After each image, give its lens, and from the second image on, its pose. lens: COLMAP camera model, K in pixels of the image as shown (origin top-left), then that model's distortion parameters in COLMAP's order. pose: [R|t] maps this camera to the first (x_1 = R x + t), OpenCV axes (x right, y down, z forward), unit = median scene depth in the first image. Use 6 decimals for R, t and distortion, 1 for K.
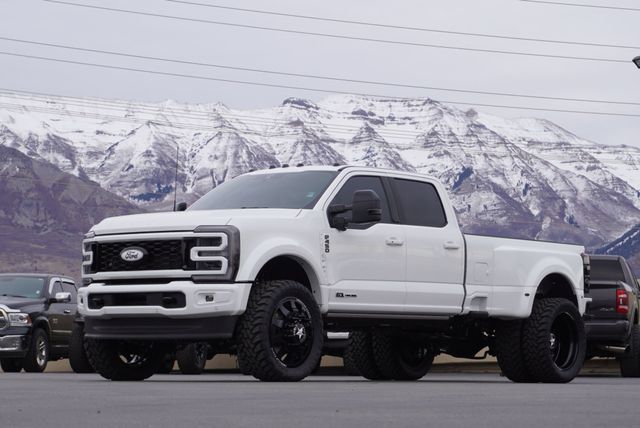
lens RADIAL K [[1804.5, 0, 320.0], [0, 1804.5, 214.0], [0, 0, 1]] dist [0.154440, 0.306288]
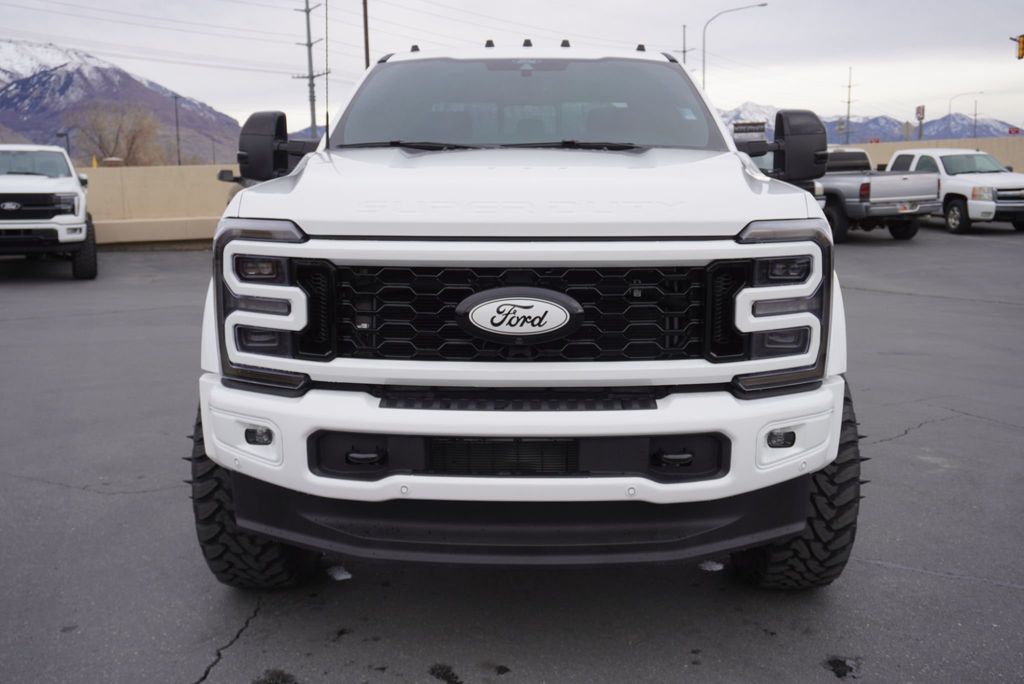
lens RADIAL K [[1000.2, 0, 525.8], [0, 1000.2, 341.8], [0, 0, 1]] dist [0.017036, 0.021463]
pose [[0.795114, -0.108555, 0.596665, -0.200450], [-0.039515, 0.972485, 0.229588, -0.011660], [-0.605171, -0.206126, 0.768947, 0.851627]]
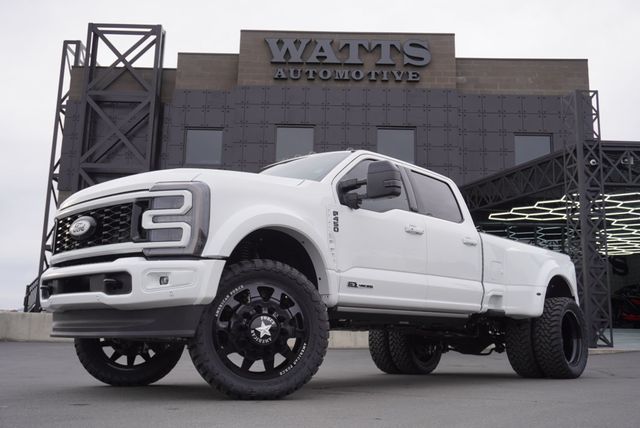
lens RADIAL K [[656.3, 0, 320.0], [0, 656.3, 214.0], [0, 0, 1]] dist [0.000589, 0.024336]
pose [[0.997823, -0.009047, -0.065325, 0.016559], [0.001600, 0.993574, -0.113170, 0.047994], [0.065930, 0.112819, 0.991426, 0.713589]]
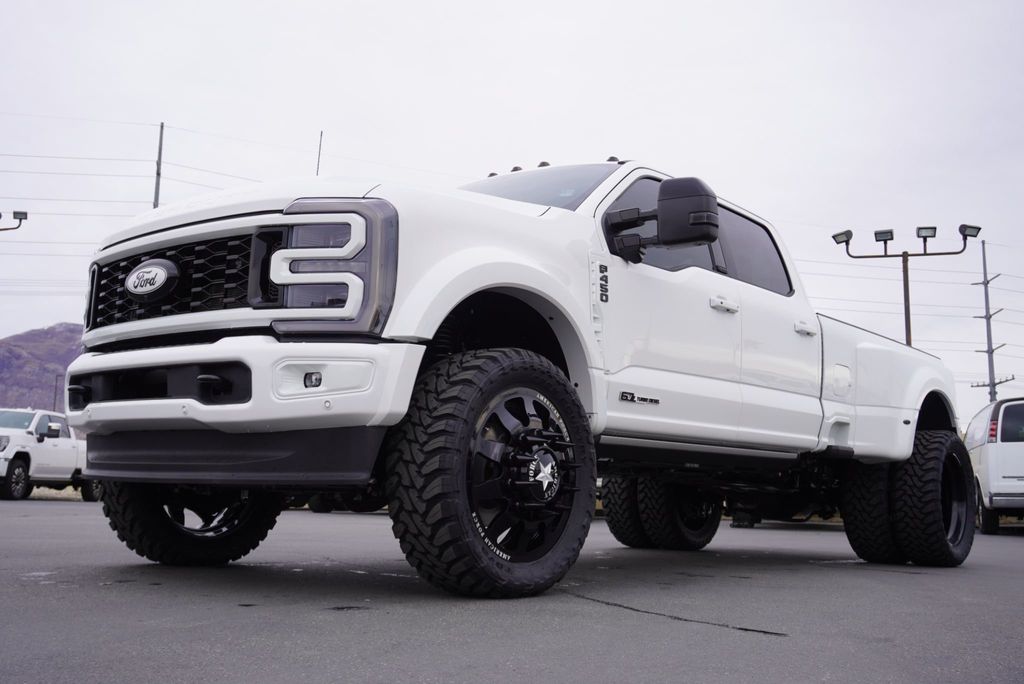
lens RADIAL K [[1050.1, 0, 512.0], [0, 1050.1, 342.0], [0, 0, 1]] dist [0.000589, 0.024336]
pose [[0.999537, 0.019409, -0.023425, -0.013249], [-0.020854, 0.997788, -0.063125, 0.049739], [0.022148, 0.063584, 0.997731, 0.745640]]
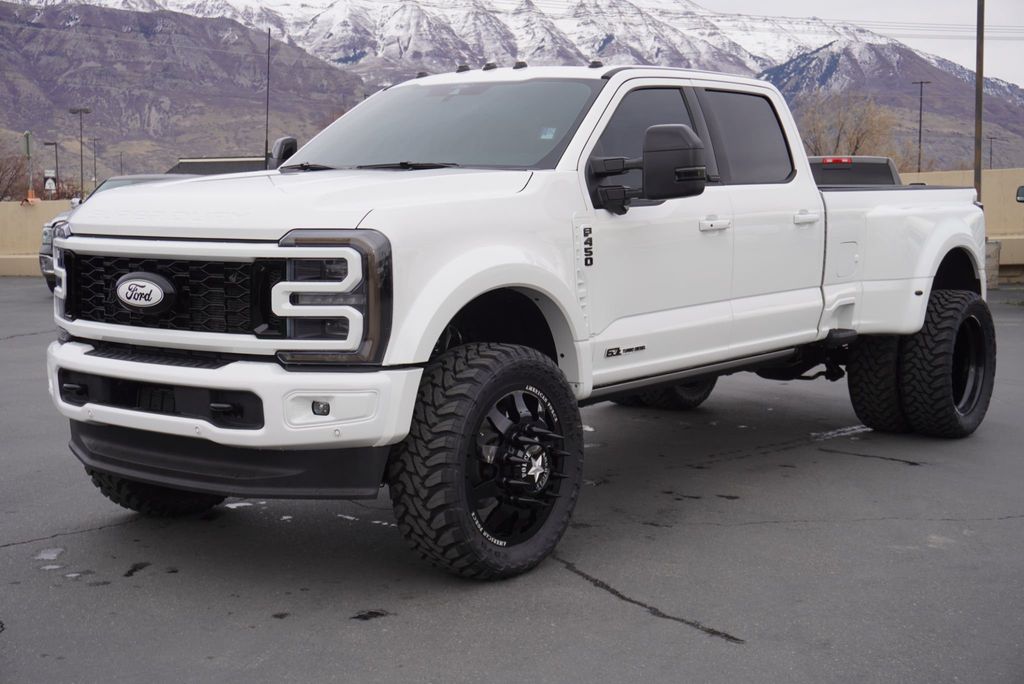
lens RADIAL K [[1451.0, 0, 512.0], [0, 1451.0, 342.0], [0, 0, 1]] dist [-0.005851, 0.520727]
pose [[0.999850, -0.008513, 0.015102, -0.021436], [0.005624, 0.983296, 0.181927, -0.027002], [-0.016398, -0.181815, 0.983196, 0.647986]]
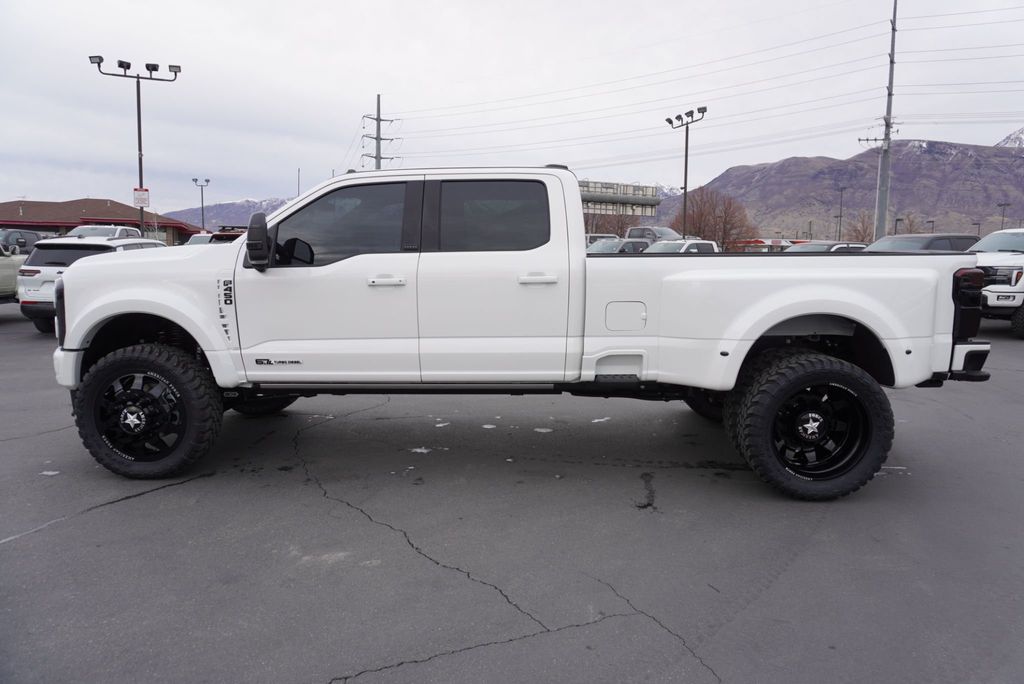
lens RADIAL K [[683.8, 0, 512.0], [0, 683.8, 342.0], [0, 0, 1]] dist [-0.028964, 0.034120]
pose [[0.592254, 0.102607, -0.799192, 0.294178], [0.067170, 0.982119, 0.175871, -0.004264], [0.802947, -0.157842, 0.574771, 0.948567]]
